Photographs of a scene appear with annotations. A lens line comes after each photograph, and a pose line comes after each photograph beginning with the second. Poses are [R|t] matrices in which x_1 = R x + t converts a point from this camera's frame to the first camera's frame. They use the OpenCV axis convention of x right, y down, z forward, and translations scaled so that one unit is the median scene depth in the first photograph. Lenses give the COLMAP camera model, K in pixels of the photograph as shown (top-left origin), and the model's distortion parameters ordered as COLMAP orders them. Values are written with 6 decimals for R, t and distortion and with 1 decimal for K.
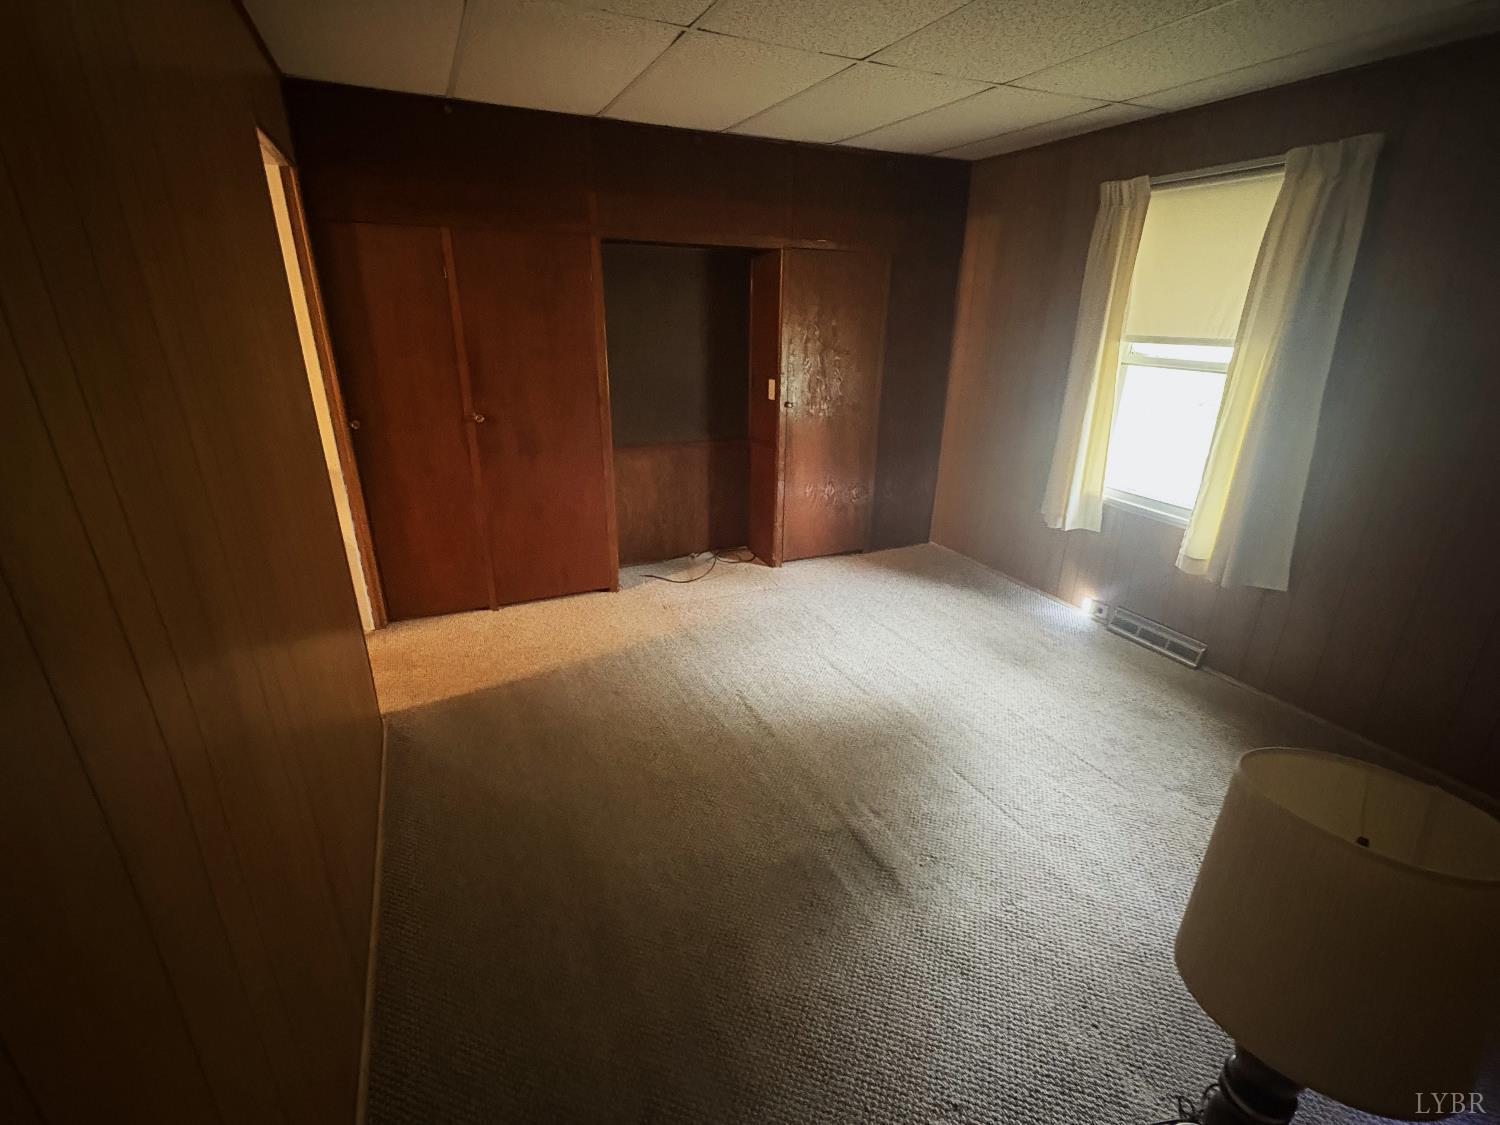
lens RADIAL K [[676.4, 0, 750.0], [0, 676.4, 562.5], [0, 0, 1]] dist [0.000330, -0.000073]
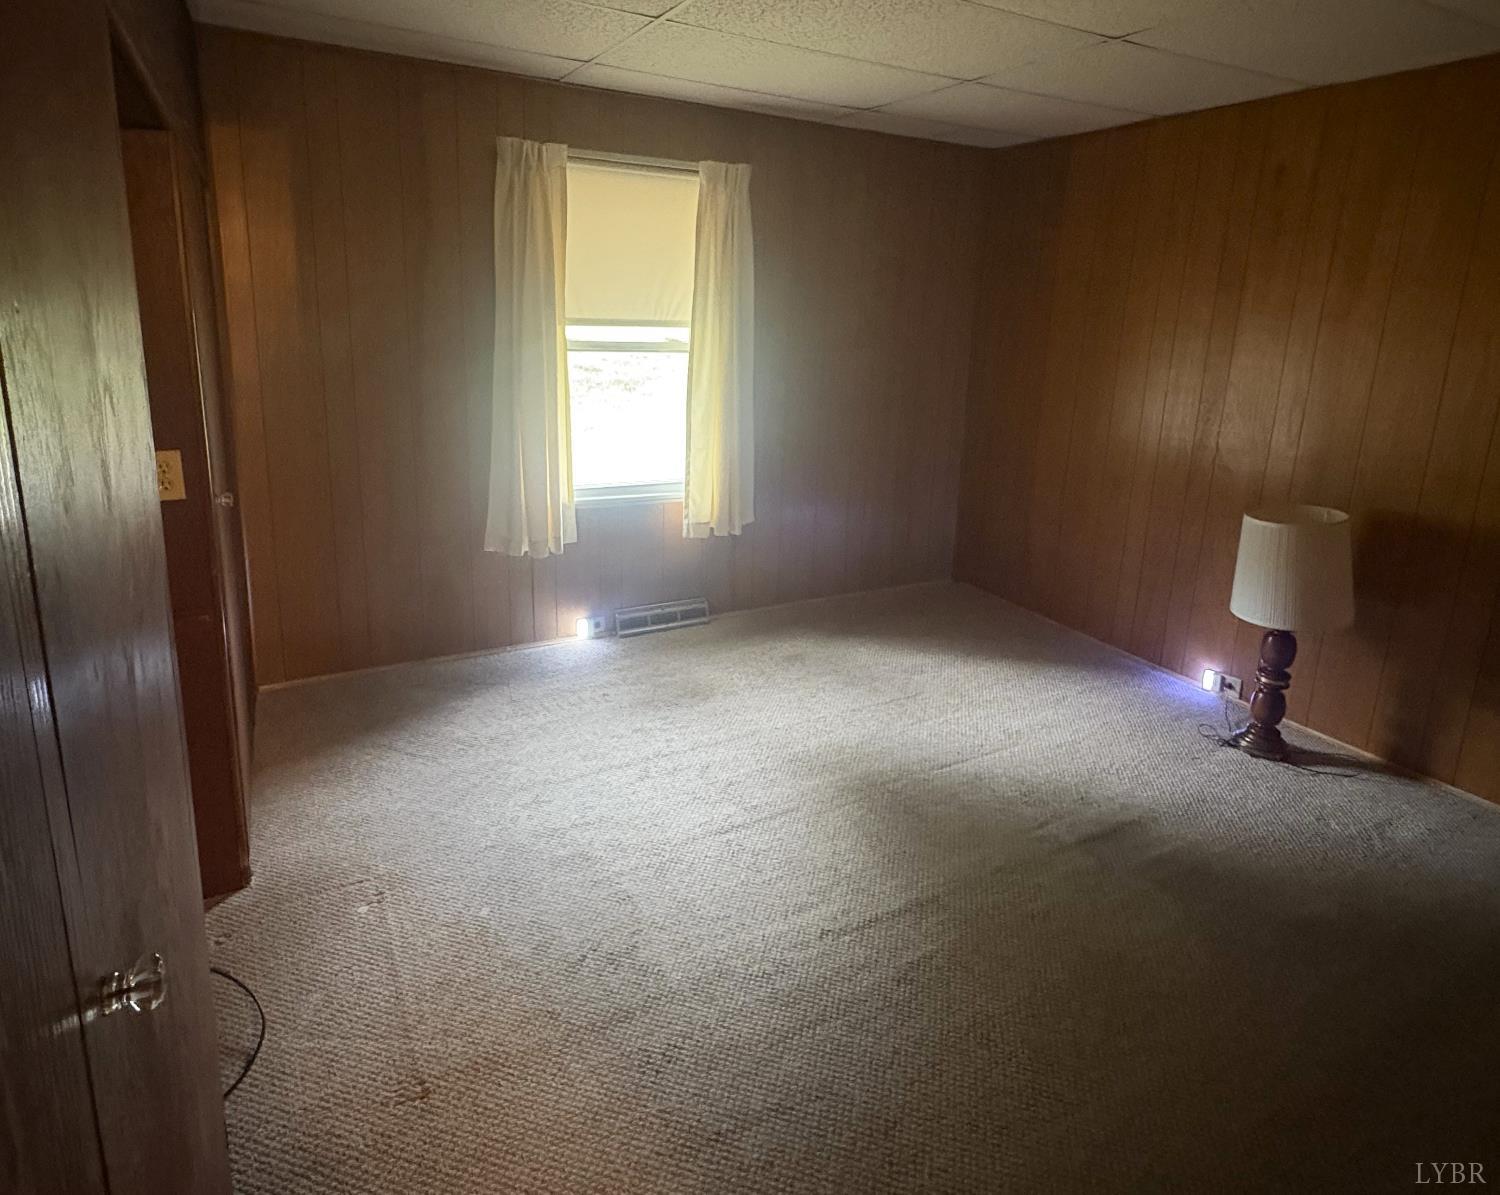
lens RADIAL K [[828.9, 0, 750.9], [0, 828.9, 495.6], [0, 0, 1]] dist [-0.001787, -0.000155]
pose [[-0.048181, -0.238446, 0.969960, -0.591021], [0.320388, 0.916086, 0.241117, -0.335384], [-0.946060, 0.322381, 0.032258, 0.885689]]
